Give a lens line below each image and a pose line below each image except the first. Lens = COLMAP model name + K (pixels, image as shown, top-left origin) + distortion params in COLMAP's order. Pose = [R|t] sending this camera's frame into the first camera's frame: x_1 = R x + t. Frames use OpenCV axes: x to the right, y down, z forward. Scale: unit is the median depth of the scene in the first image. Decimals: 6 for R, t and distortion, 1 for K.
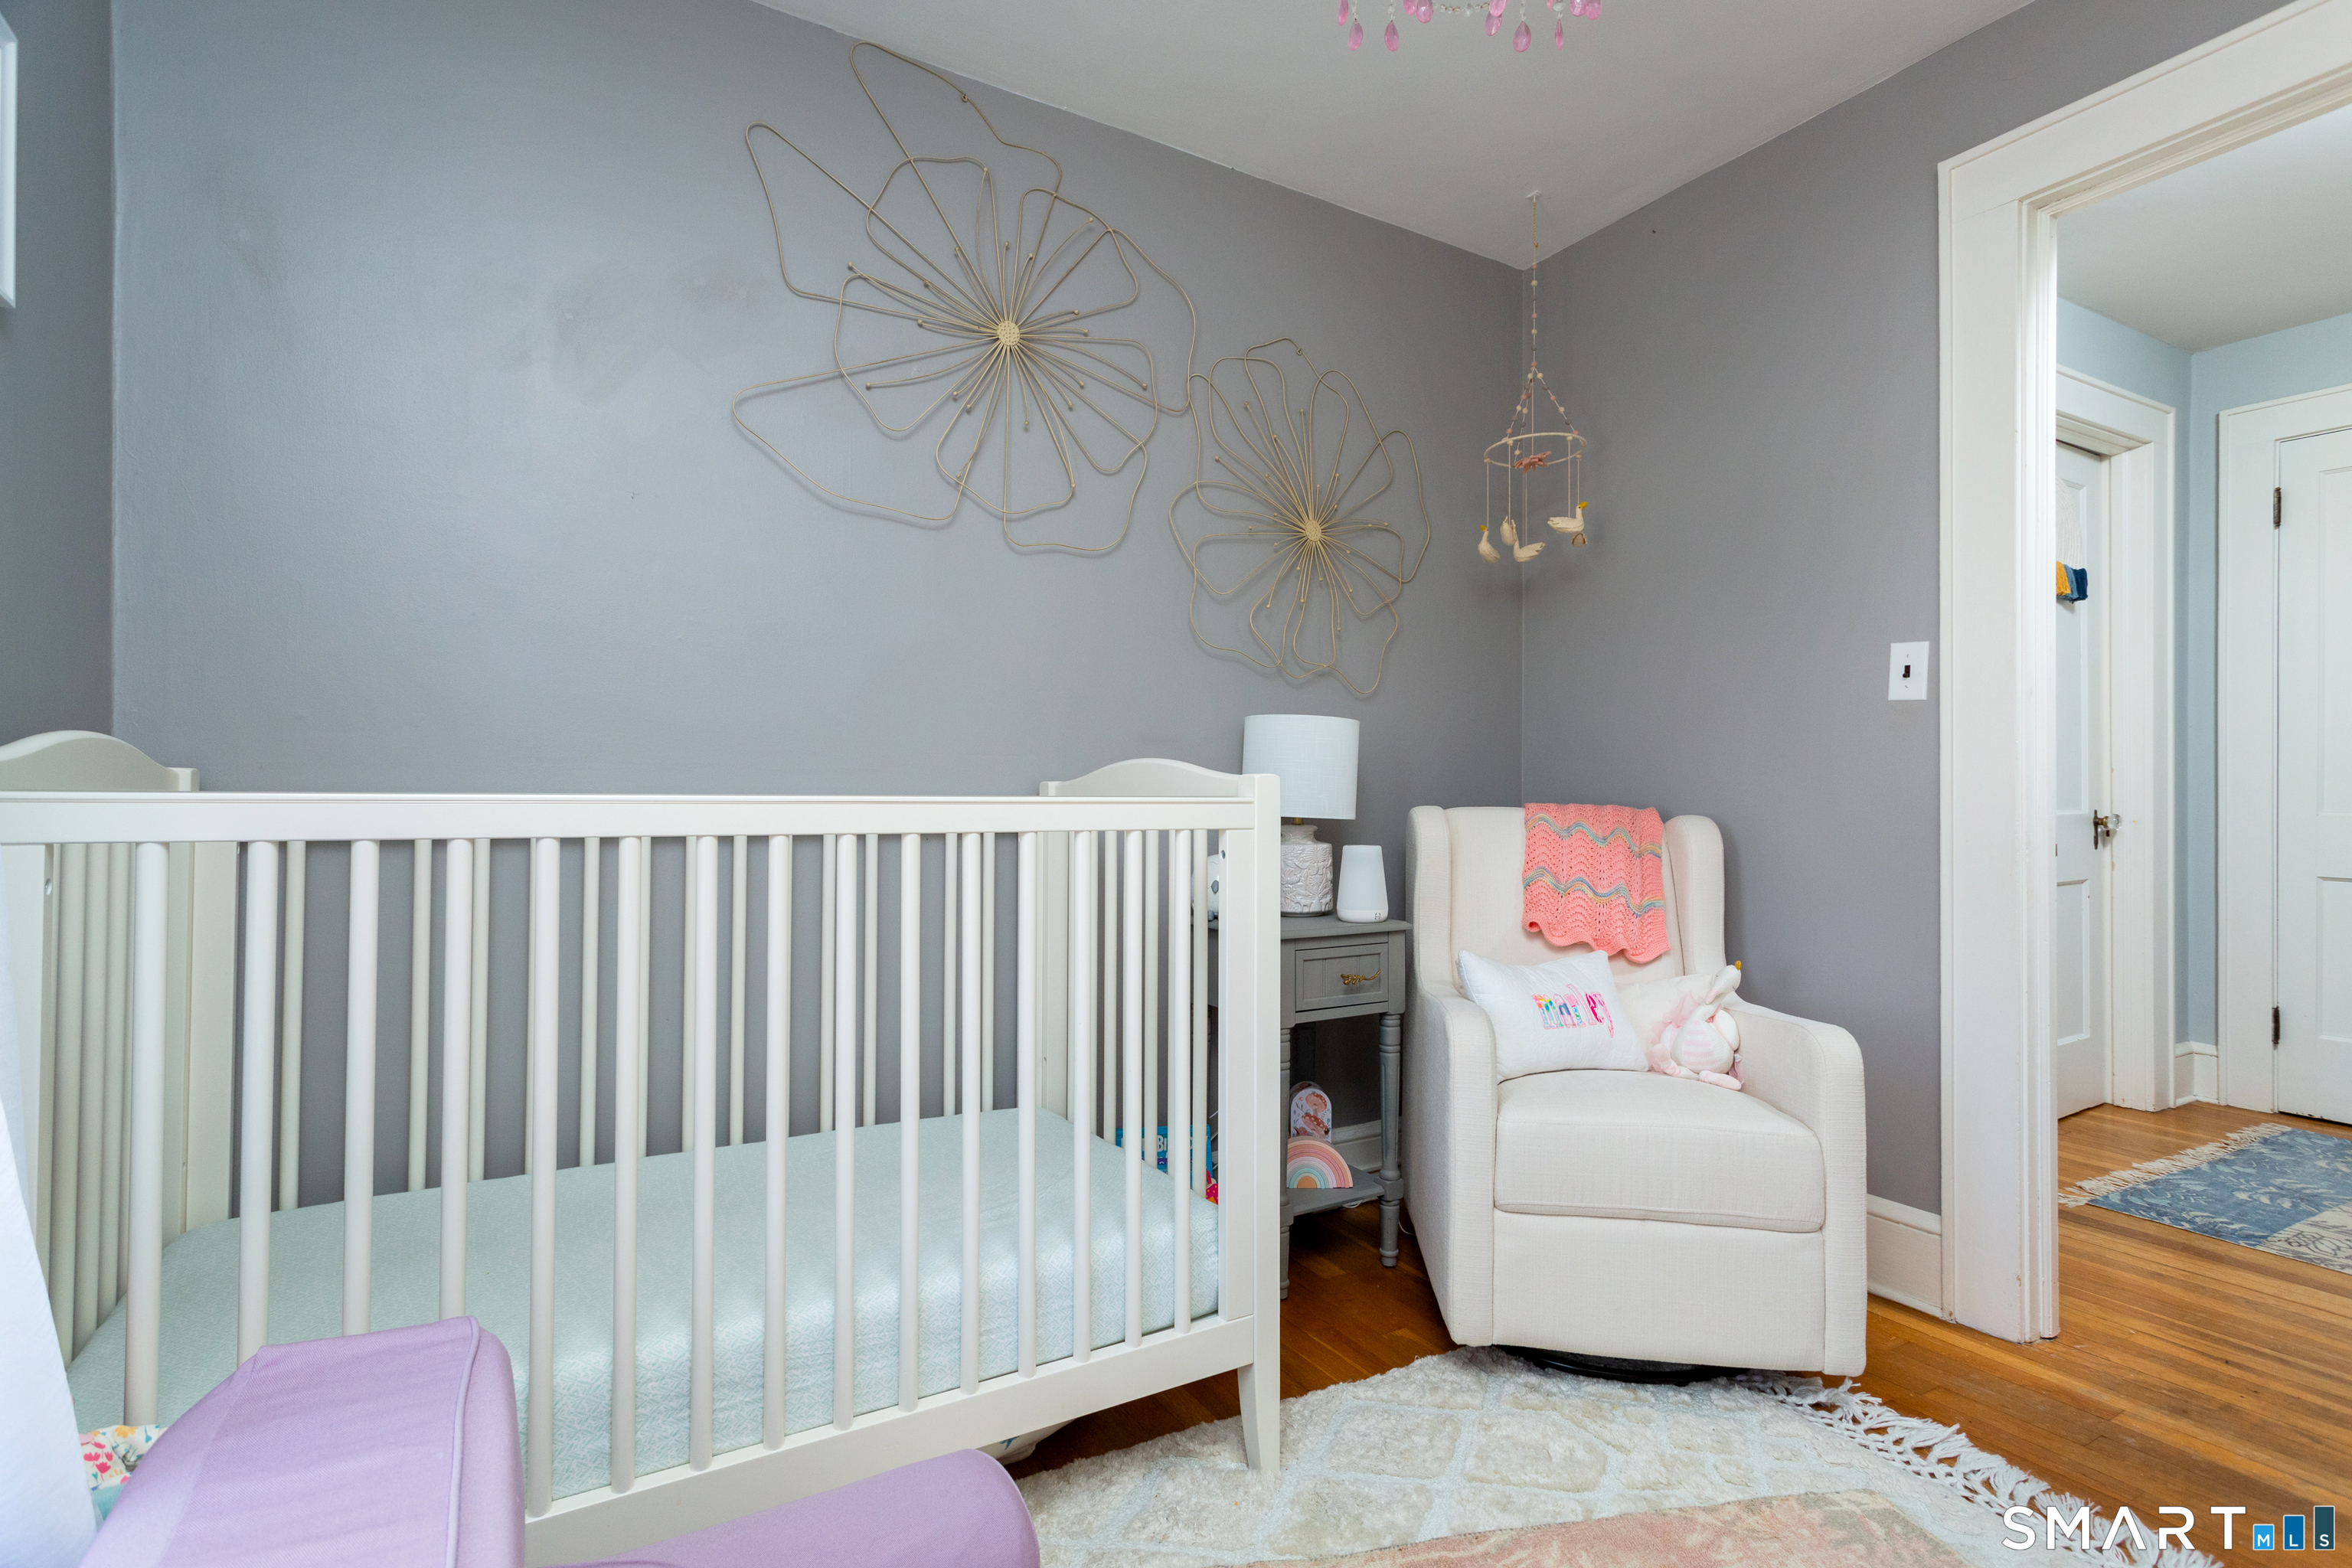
lens RADIAL K [[1120.1, 0, 1172.3], [0, 1120.1, 780.8], [0, 0, 1]] dist [0.001149, 0.000581]
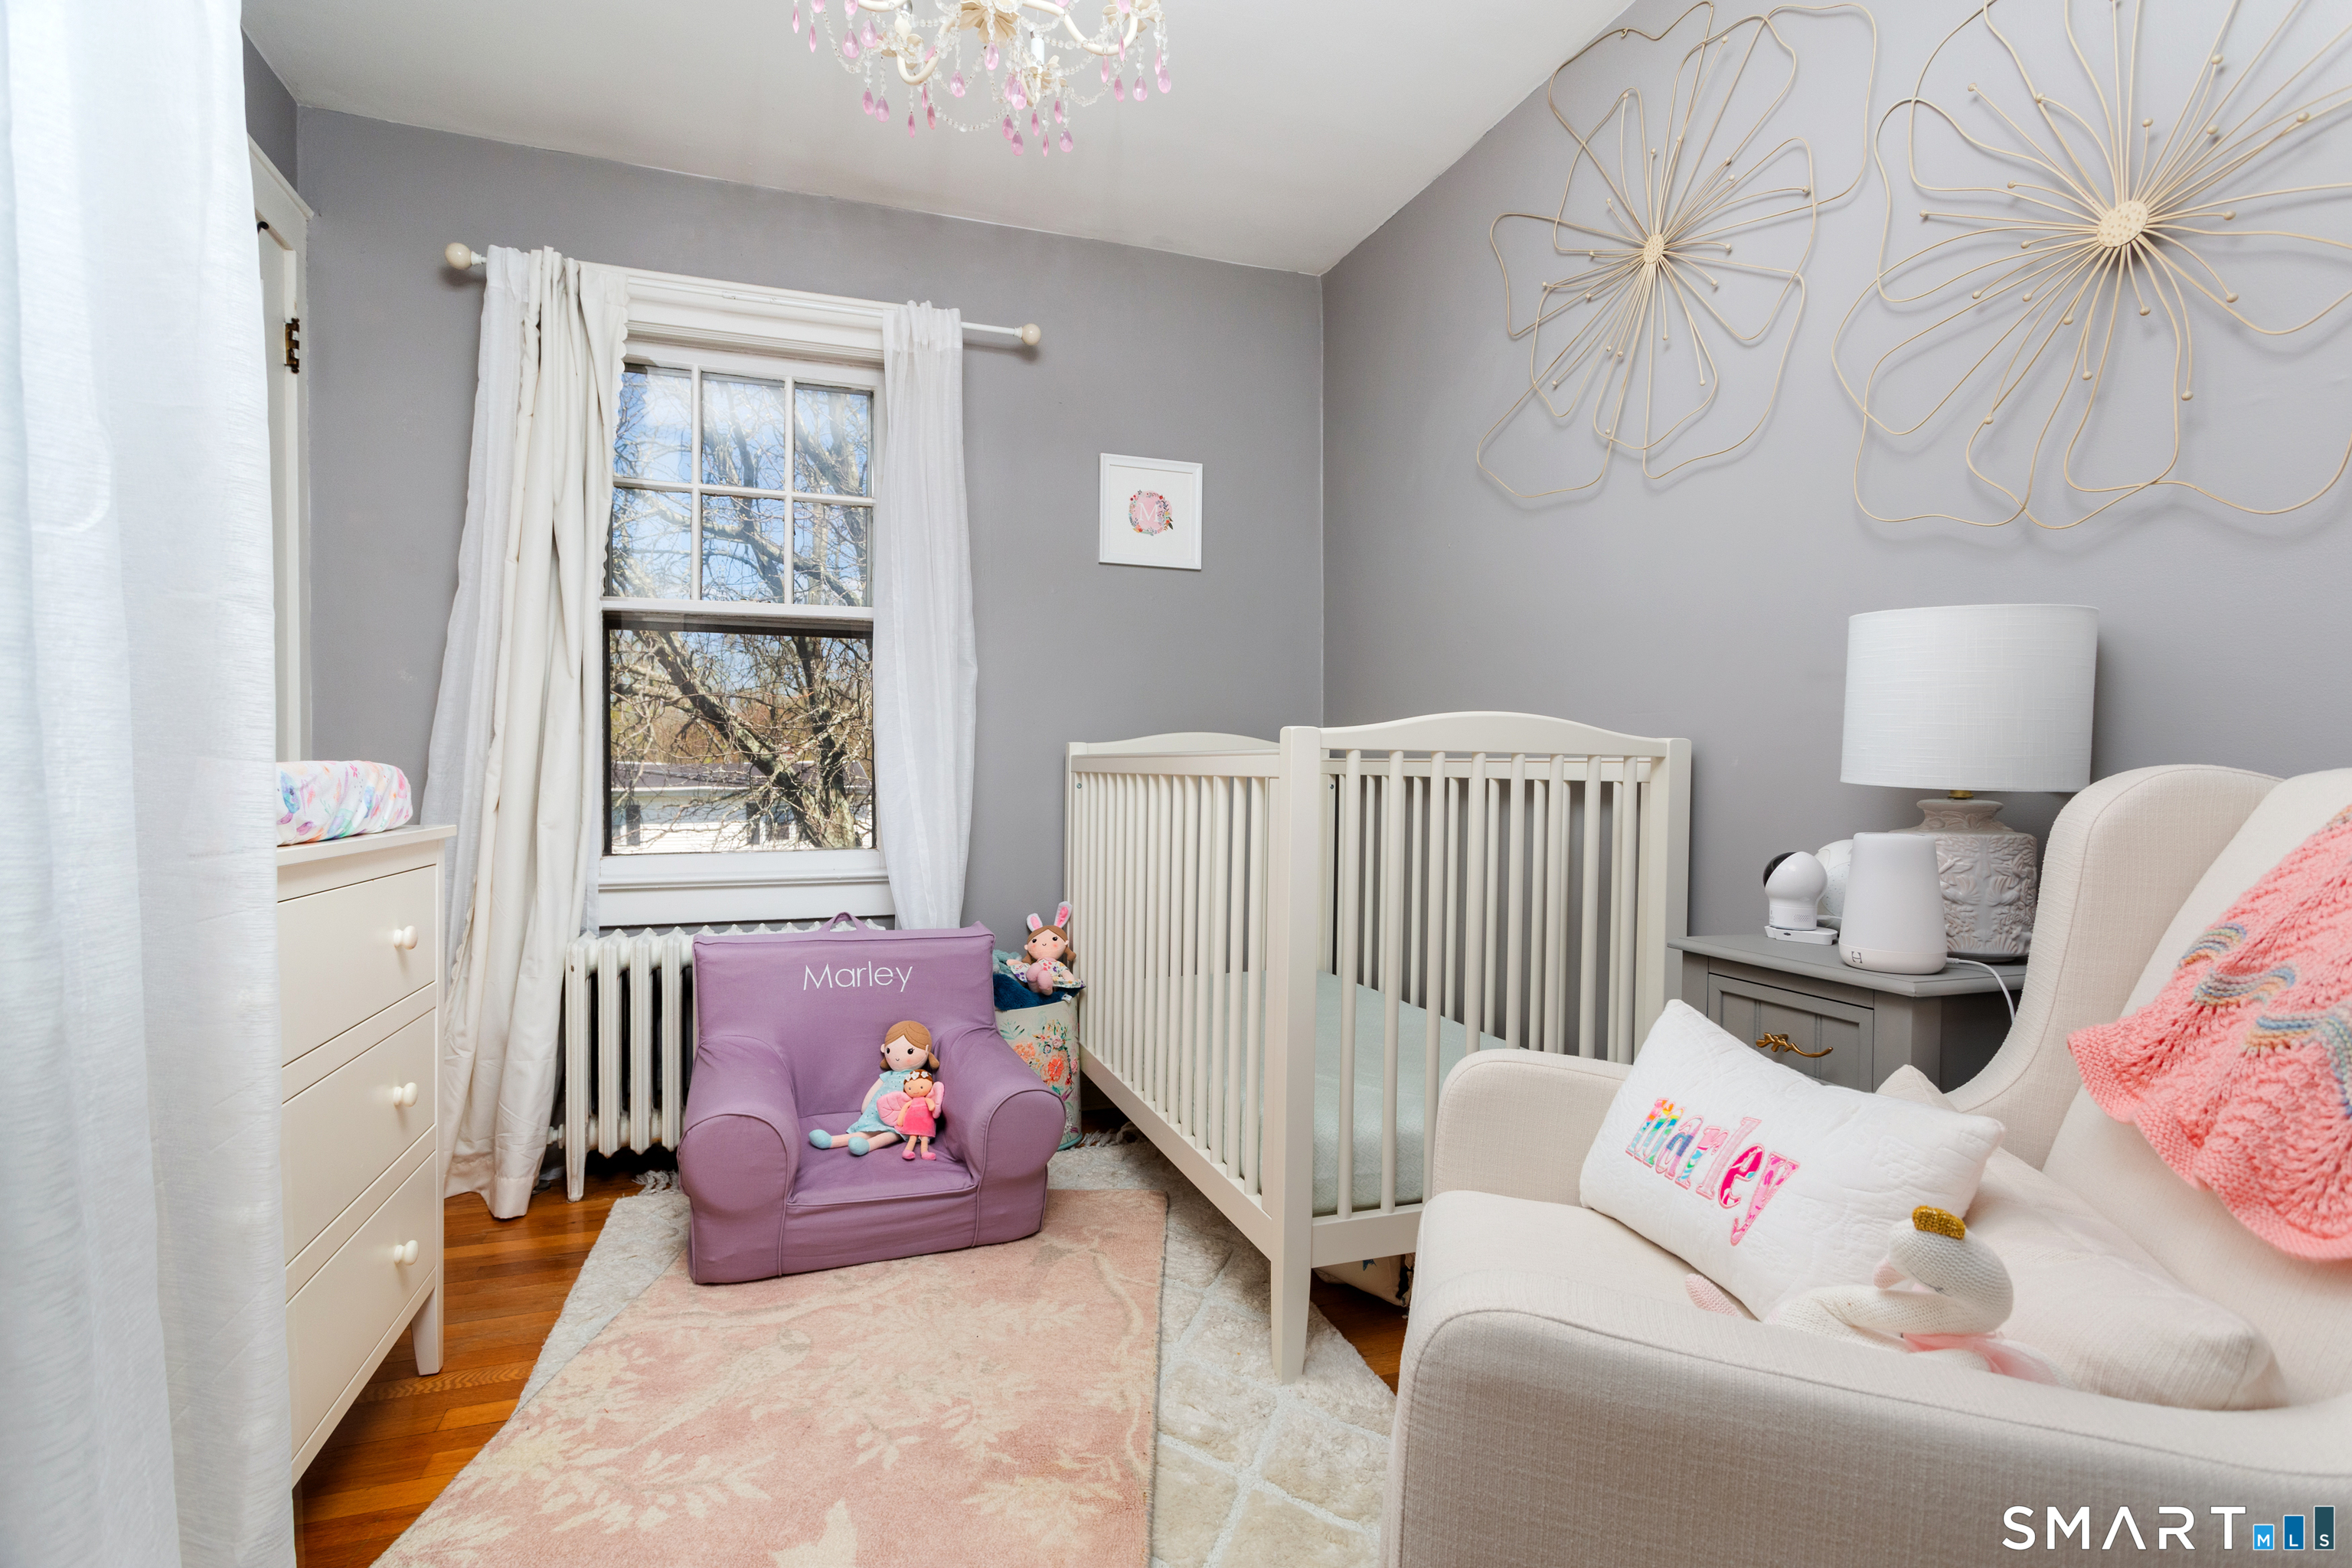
lens RADIAL K [[1120.1, 0, 1172.3], [0, 1120.1, 780.8], [0, 0, 1]] dist [0.001149, 0.000581]
pose [[-0.187932, -0.003313, -0.982176, 0.816465], [-0.007267, 0.999972, -0.001982, 0.036112], [0.982155, 0.006764, -0.187951, 0.786987]]
